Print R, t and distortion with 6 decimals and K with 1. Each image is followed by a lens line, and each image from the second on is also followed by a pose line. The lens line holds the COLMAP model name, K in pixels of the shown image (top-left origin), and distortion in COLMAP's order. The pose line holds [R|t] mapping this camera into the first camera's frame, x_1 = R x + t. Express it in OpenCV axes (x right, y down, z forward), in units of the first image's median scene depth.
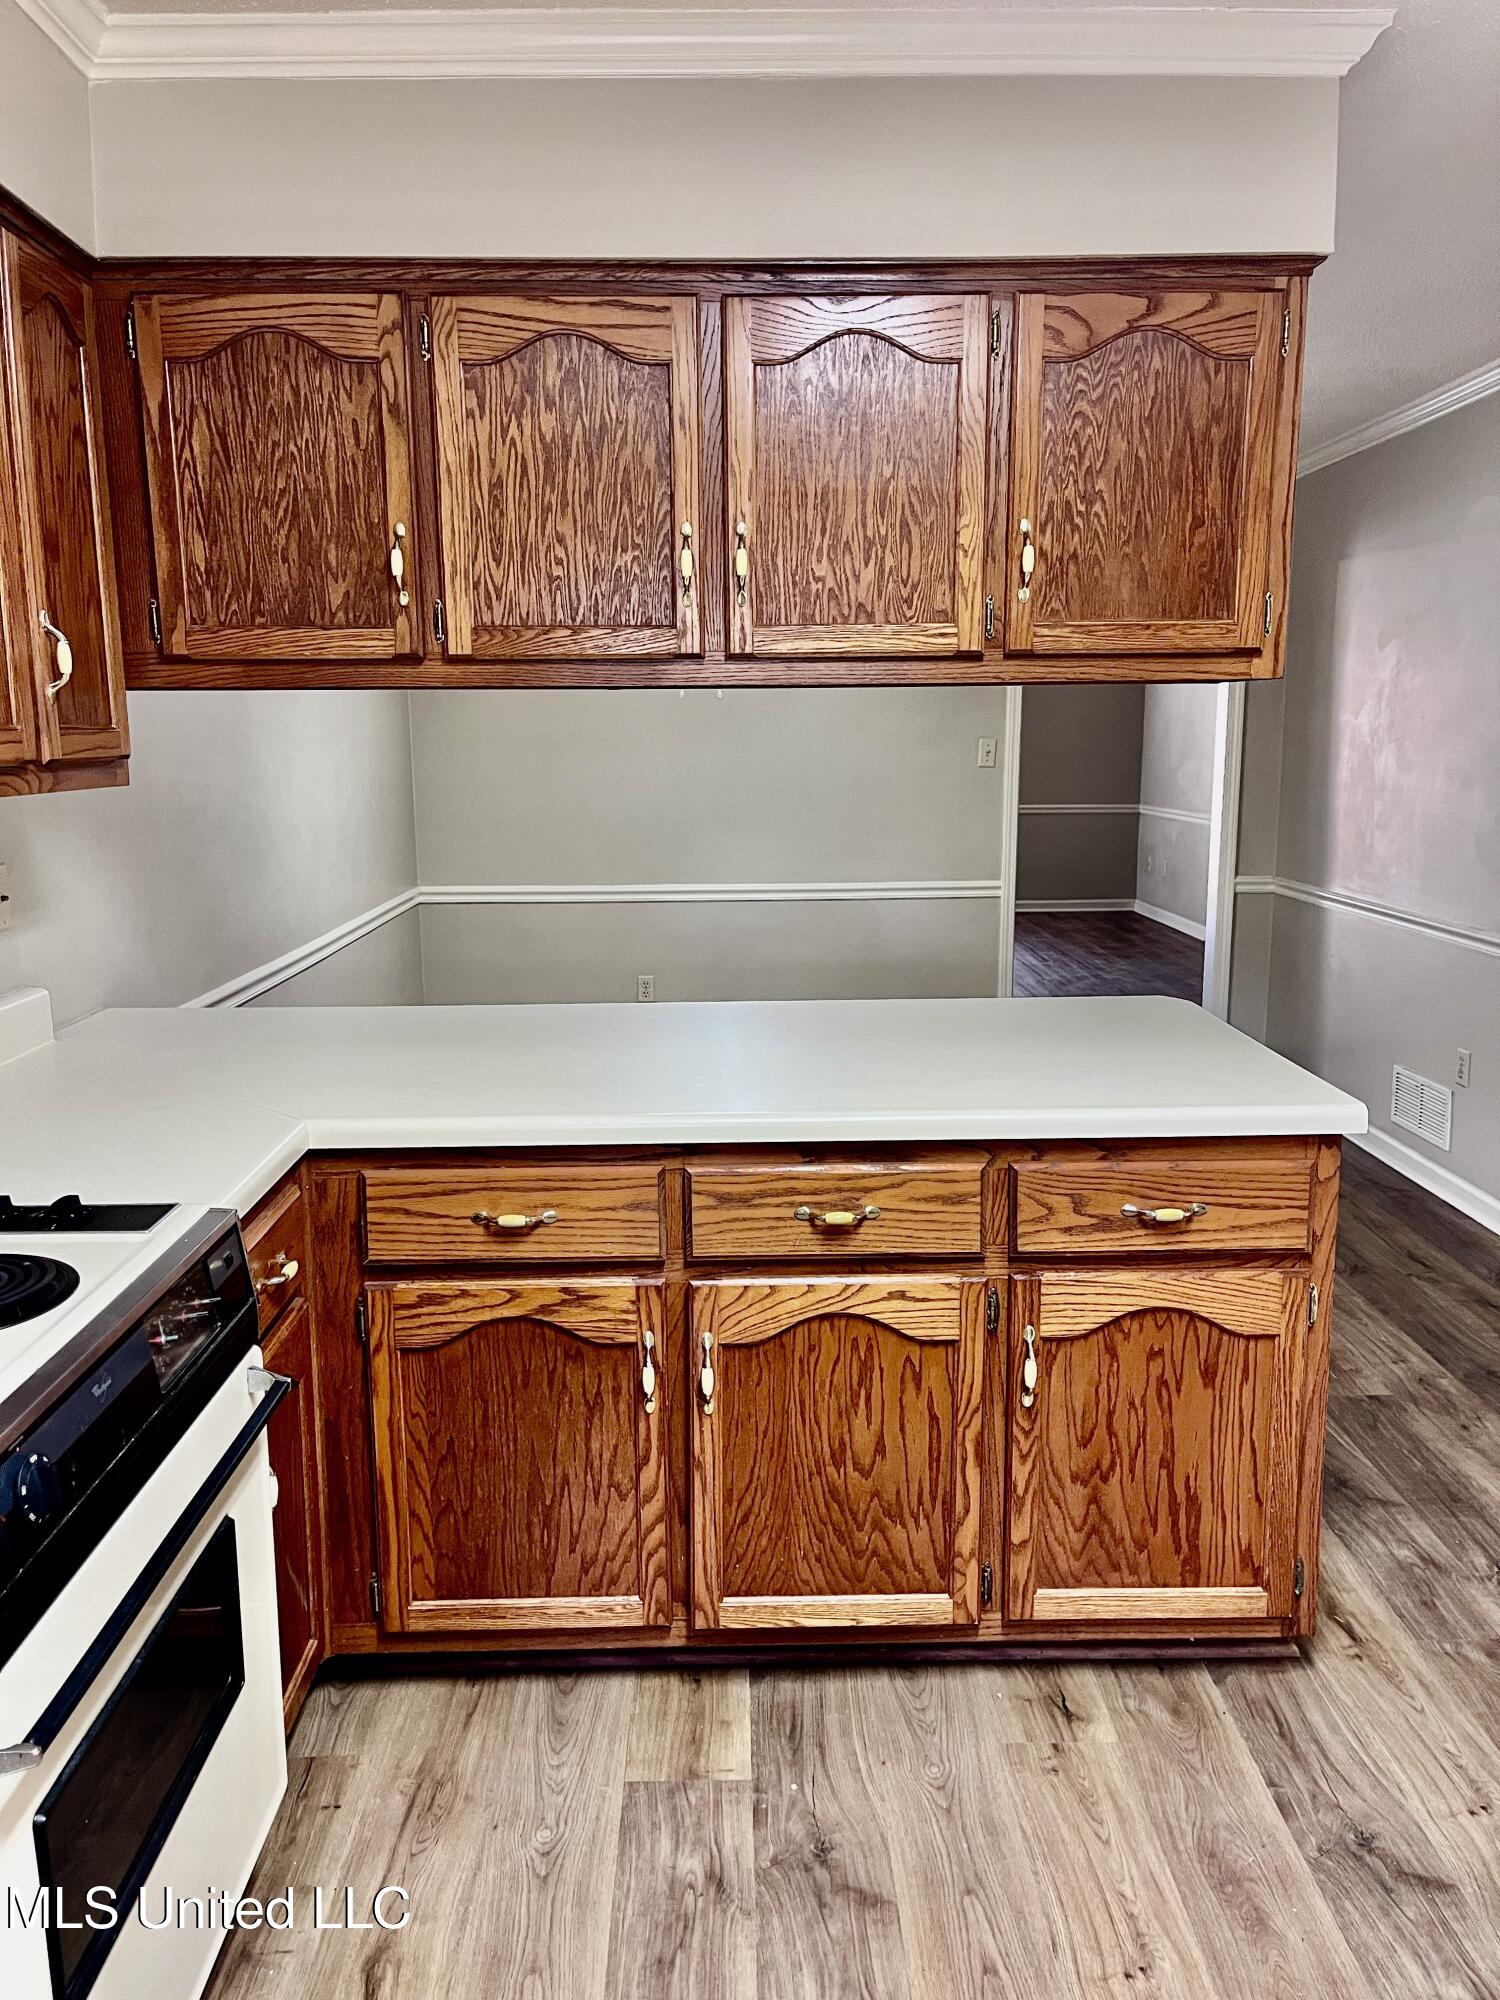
lens RADIAL K [[1509.0, 0, 738.5], [0, 1509.0, 995.5], [0, 0, 1]] dist [0.068351, -0.092299]
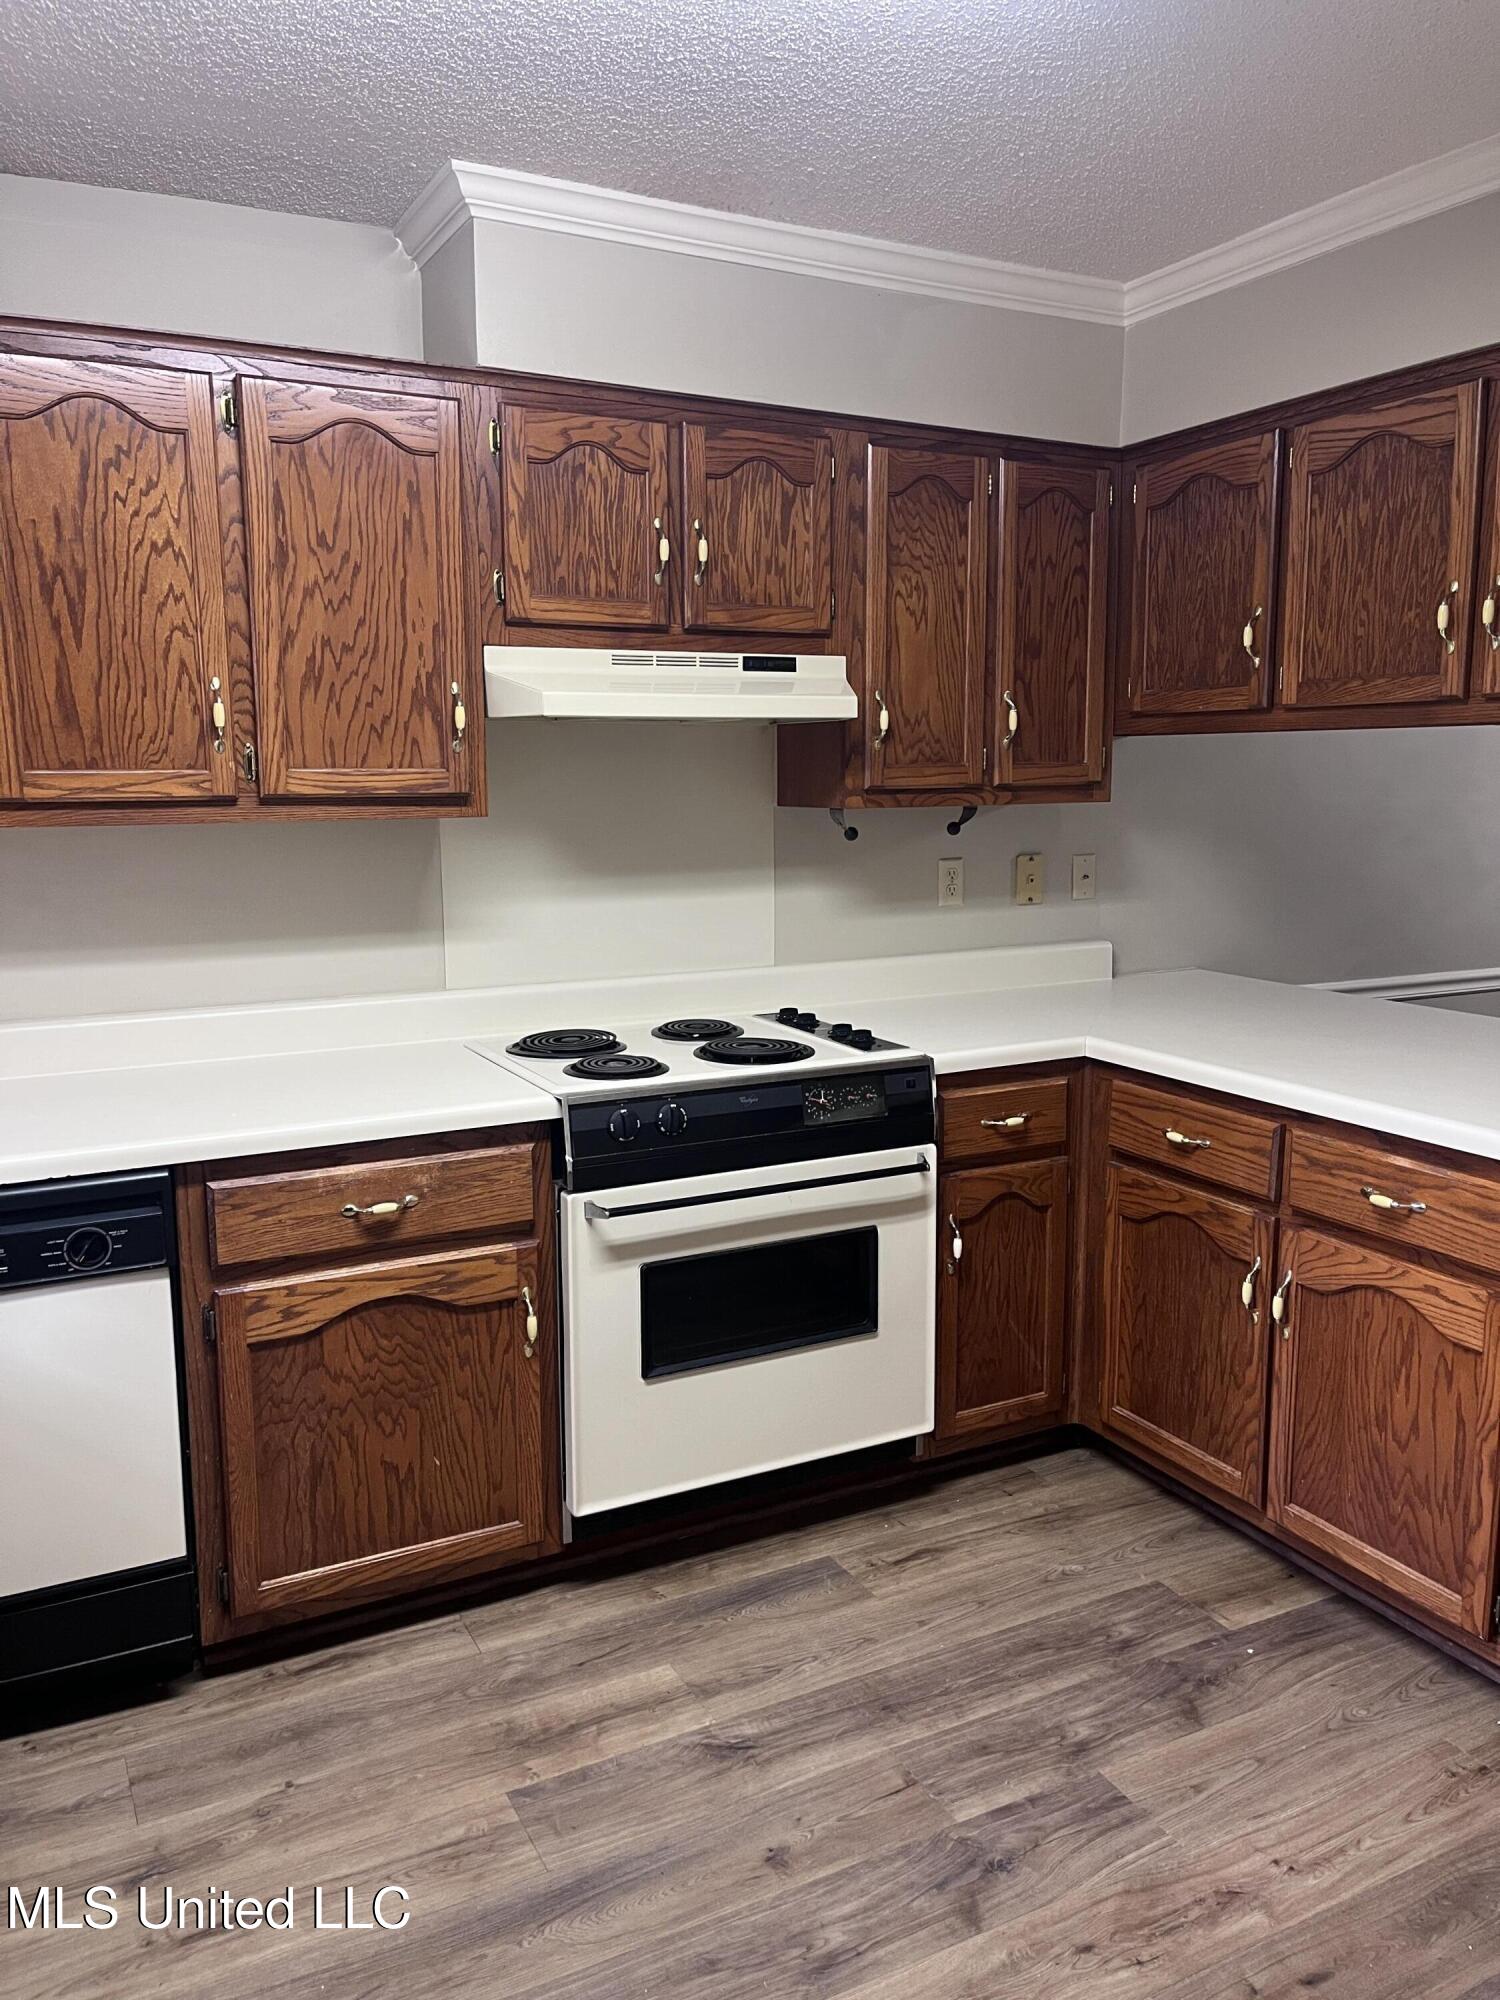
lens RADIAL K [[1509.0, 0, 757.5], [0, 1509.0, 1002.3], [0, 0, 1]] dist [0.068351, -0.092299]
pose [[0.449573, 0.143180, -0.881694, 0.792372], [-0.153527, 0.984767, 0.081635, -0.017526], [0.879951, 0.098663, 0.464706, 0.053606]]
